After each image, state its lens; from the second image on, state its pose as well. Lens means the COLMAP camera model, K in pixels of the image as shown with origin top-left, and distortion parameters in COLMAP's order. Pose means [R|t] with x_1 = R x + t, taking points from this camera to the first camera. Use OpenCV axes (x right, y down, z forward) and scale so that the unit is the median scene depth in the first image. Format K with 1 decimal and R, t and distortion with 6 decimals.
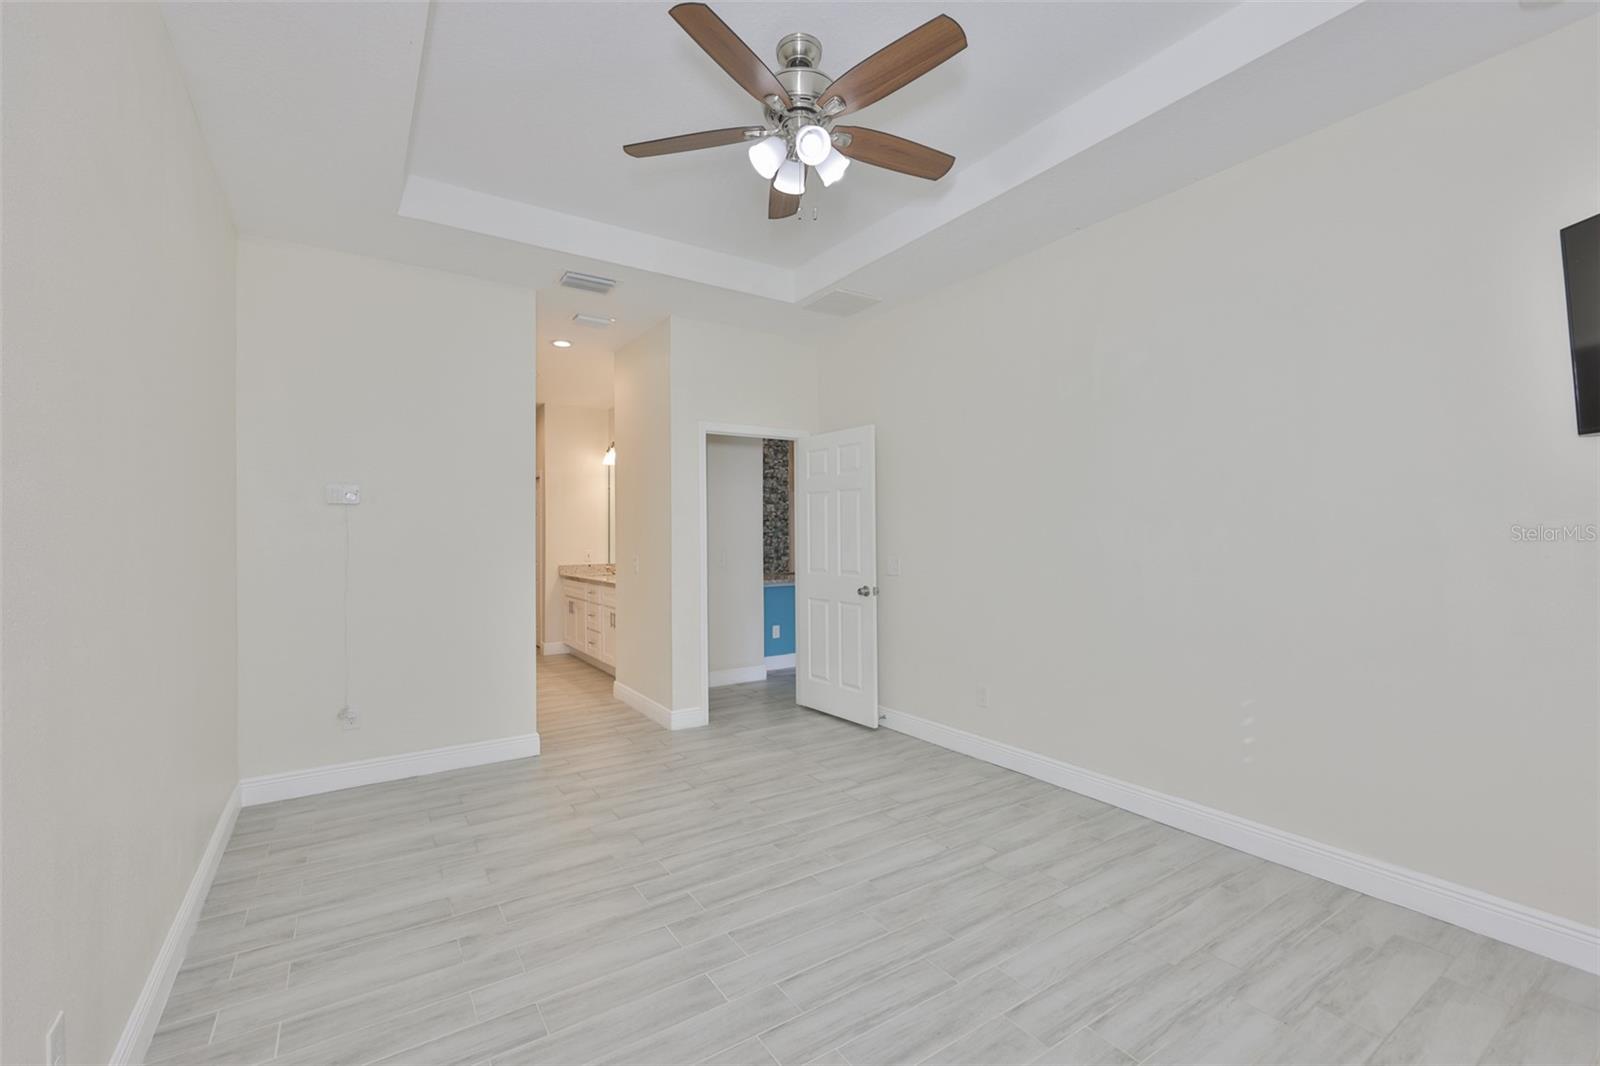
lens RADIAL K [[684.2, 0, 781.4], [0, 684.2, 529.6], [0, 0, 1]] dist [-0.000031, -0.000514]
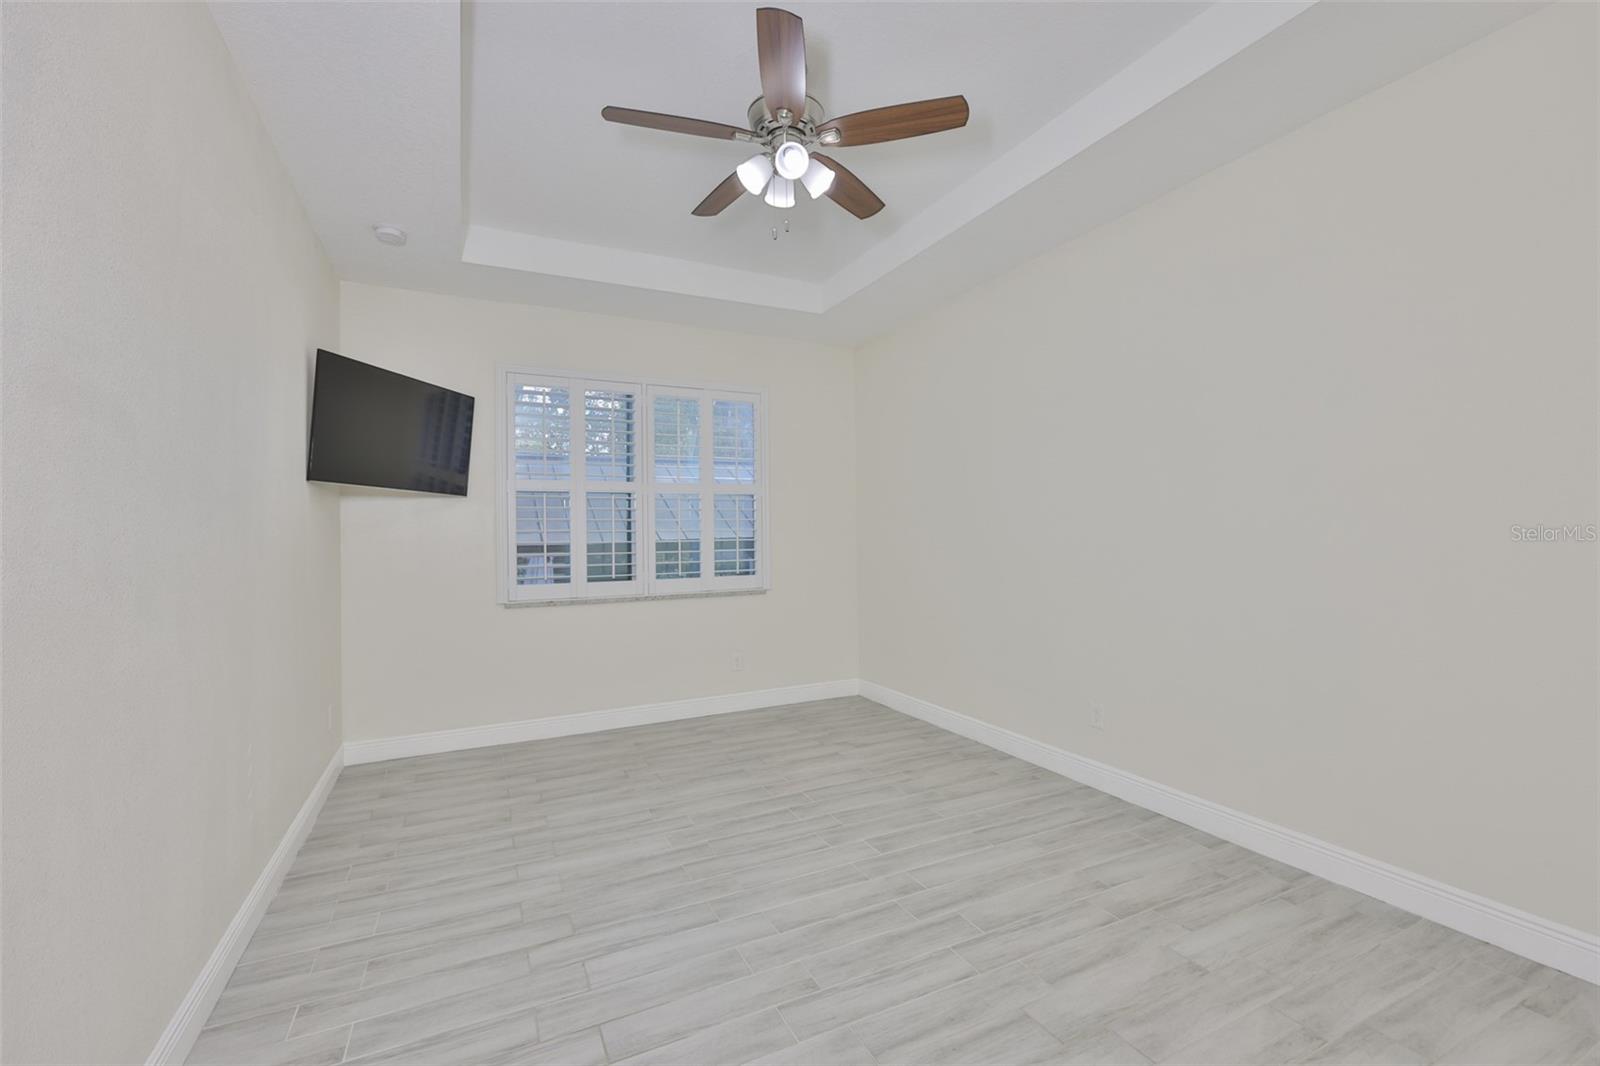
lens RADIAL K [[684.2, 0, 781.4], [0, 684.2, 529.6], [0, 0, 1]] dist [-0.000031, -0.000514]
pose [[-0.991182, 0.023396, 0.130427, -0.081978], [0.021173, 0.999606, -0.018400, 0.017534], [-0.130806, -0.015476, -0.991287, 1.867772]]
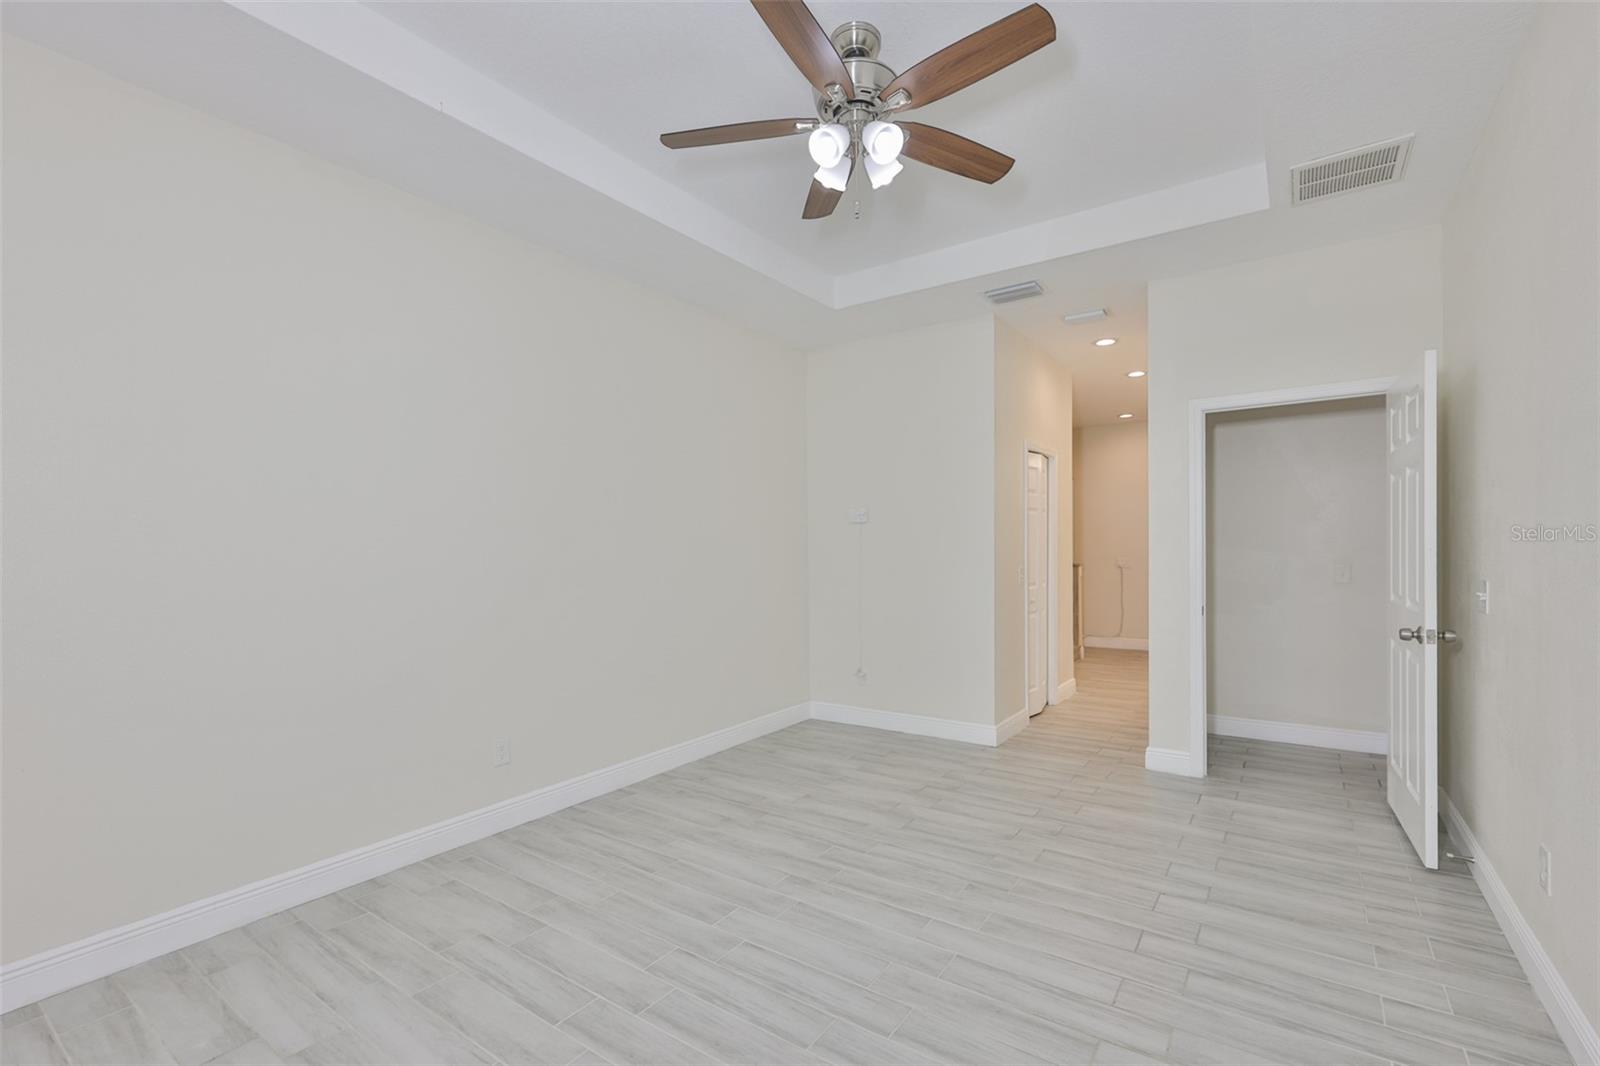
lens RADIAL K [[686.6, 0, 806.7], [0, 686.6, 553.9], [0, 0, 1]] dist [-0.000828, -0.000101]
pose [[0.381146, 0.009333, -0.924468, 0.817190], [0.019759, 0.999638, 0.018238, 0.006338], [0.924304, -0.025218, 0.380824, 0.519100]]
